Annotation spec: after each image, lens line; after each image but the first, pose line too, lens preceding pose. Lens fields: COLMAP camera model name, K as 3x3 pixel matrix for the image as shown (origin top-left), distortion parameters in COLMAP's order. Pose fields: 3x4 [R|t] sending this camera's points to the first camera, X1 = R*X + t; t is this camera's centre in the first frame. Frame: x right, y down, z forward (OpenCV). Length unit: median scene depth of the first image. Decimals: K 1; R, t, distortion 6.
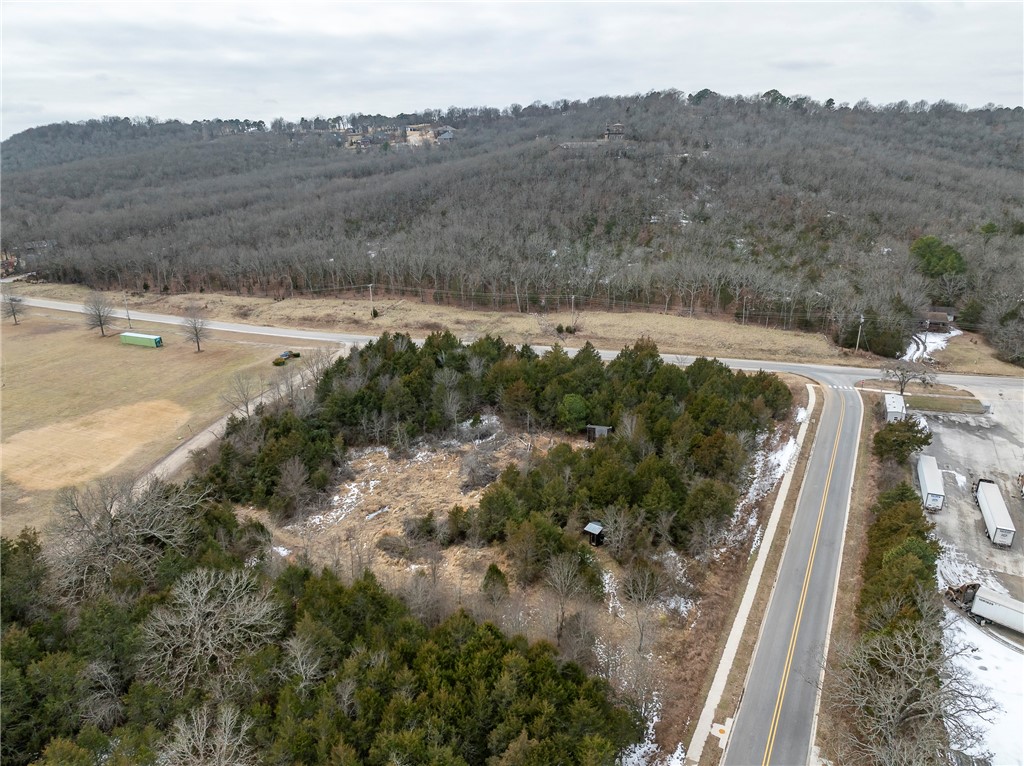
lens RADIAL K [[717.0, 0, 515.9], [0, 717.0, 382.3], [0, 0, 1]] dist [-0.031601, 0.018645]
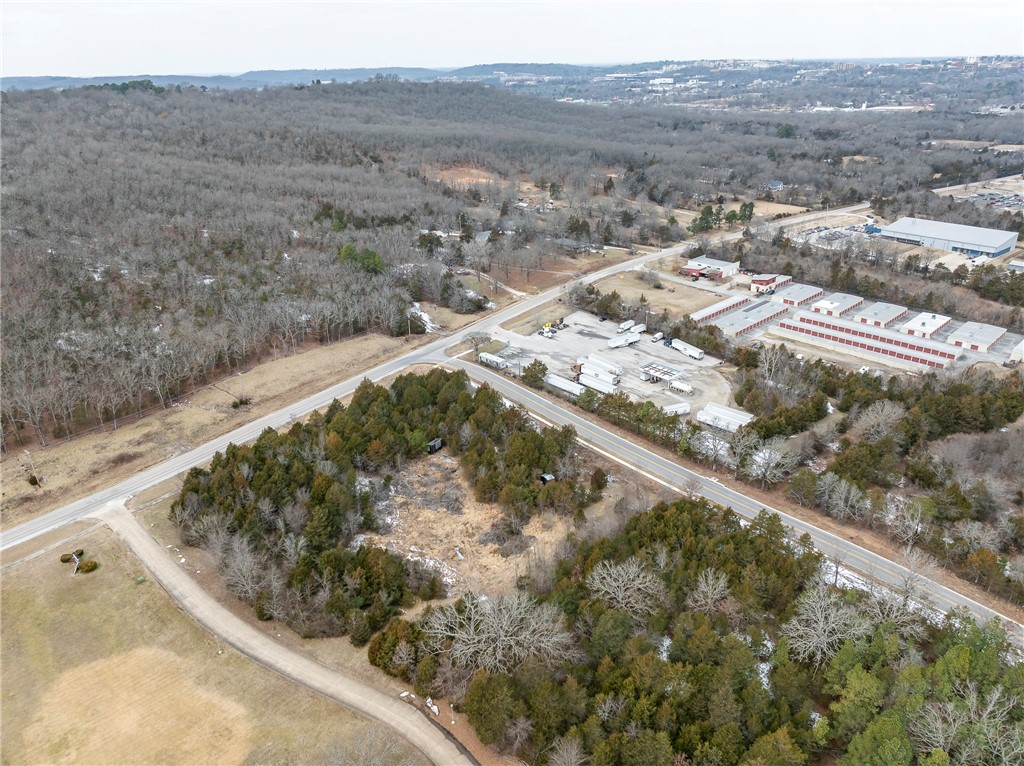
lens RADIAL K [[717.0, 0, 515.9], [0, 717.0, 382.3], [0, 0, 1]] dist [-0.031601, 0.018645]
pose [[0.367669, -0.377514, 0.849884, -1.025948], [0.307790, 0.911789, 0.271858, -0.398141], [-0.877545, 0.161632, 0.451431, 0.170118]]
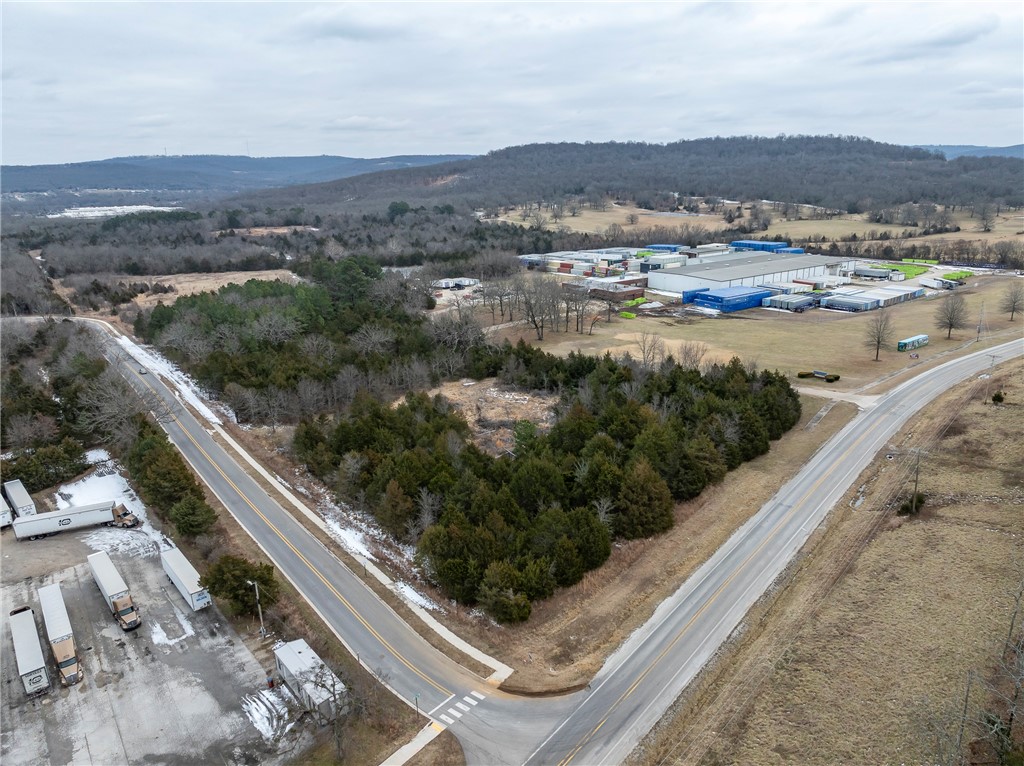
lens RADIAL K [[717.0, 0, 515.9], [0, 717.0, 382.3], [0, 0, 1]] dist [-0.031601, 0.018645]
pose [[-0.443775, 0.278165, -0.851873, 0.897633], [-0.255685, 0.871788, 0.417864, -0.429602], [0.858888, 0.403249, -0.315755, 1.276862]]
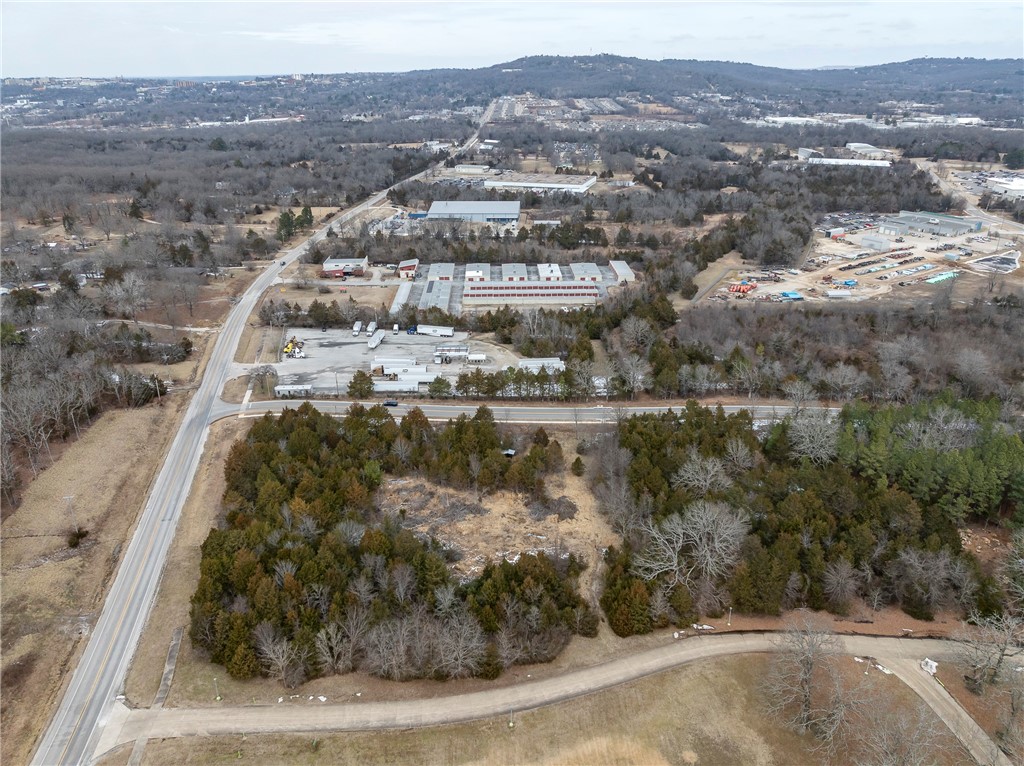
lens RADIAL K [[717.0, 0, 515.9], [0, 717.0, 382.3], [0, 0, 1]] dist [-0.031601, 0.018645]
pose [[-0.450046, -0.344154, 0.824025, -1.034887], [0.292067, 0.815280, 0.500015, -0.658647], [-0.843893, 0.465700, -0.266398, 1.058897]]
